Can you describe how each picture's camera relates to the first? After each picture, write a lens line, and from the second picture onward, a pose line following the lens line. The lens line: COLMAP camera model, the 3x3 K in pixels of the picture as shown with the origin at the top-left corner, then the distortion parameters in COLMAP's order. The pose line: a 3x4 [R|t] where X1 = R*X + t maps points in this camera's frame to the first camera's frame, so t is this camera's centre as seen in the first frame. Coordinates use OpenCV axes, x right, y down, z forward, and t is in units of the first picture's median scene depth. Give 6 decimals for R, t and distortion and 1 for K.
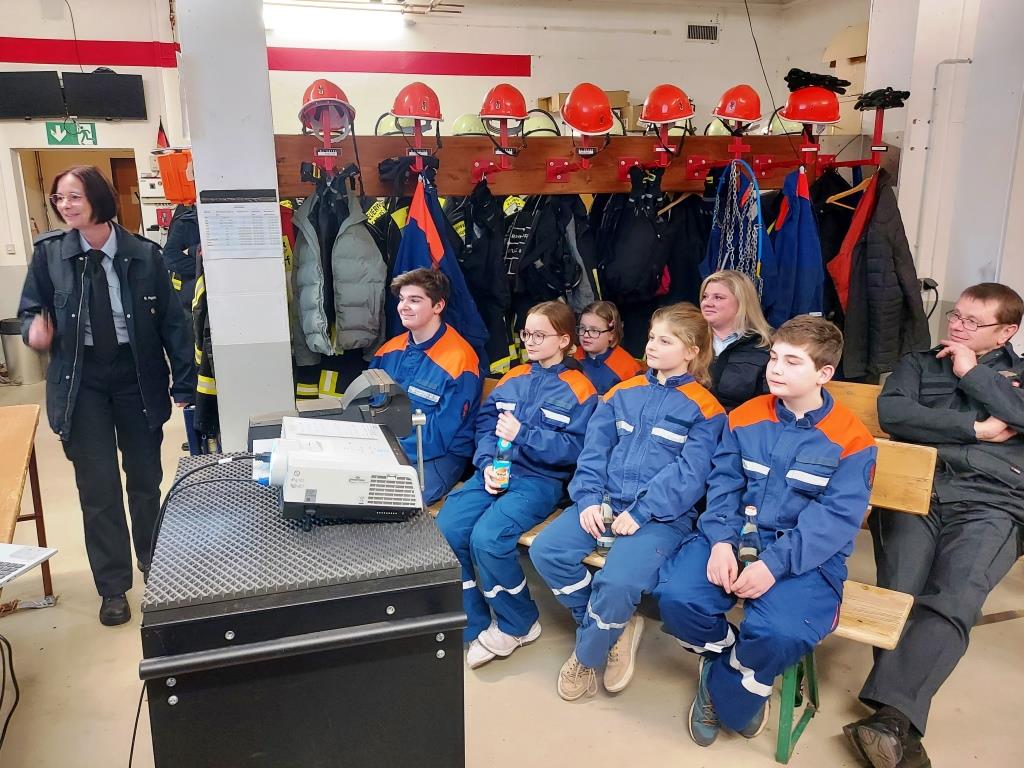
lens RADIAL K [[781.4, 0, 496.6], [0, 781.4, 370.0], [0, 0, 1]] dist [0.059547, -0.069670]
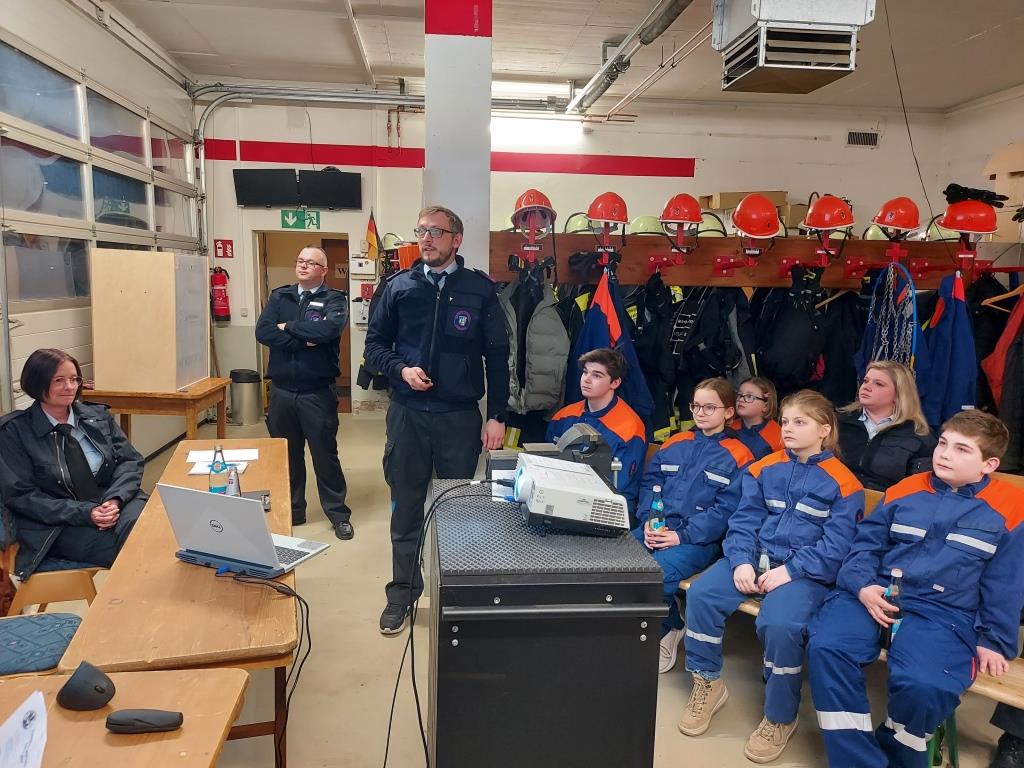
lens RADIAL K [[749.0, 0, 512.0], [0, 749.0, 384.0], [0, 0, 1]] dist [0.053766, -0.046397]
pose [[0.984810, 0.060013, -0.162937, -0.039877], [-0.072278, 0.994896, -0.070412, 0.015627], [0.157880, 0.081119, 0.984121, -0.117615]]
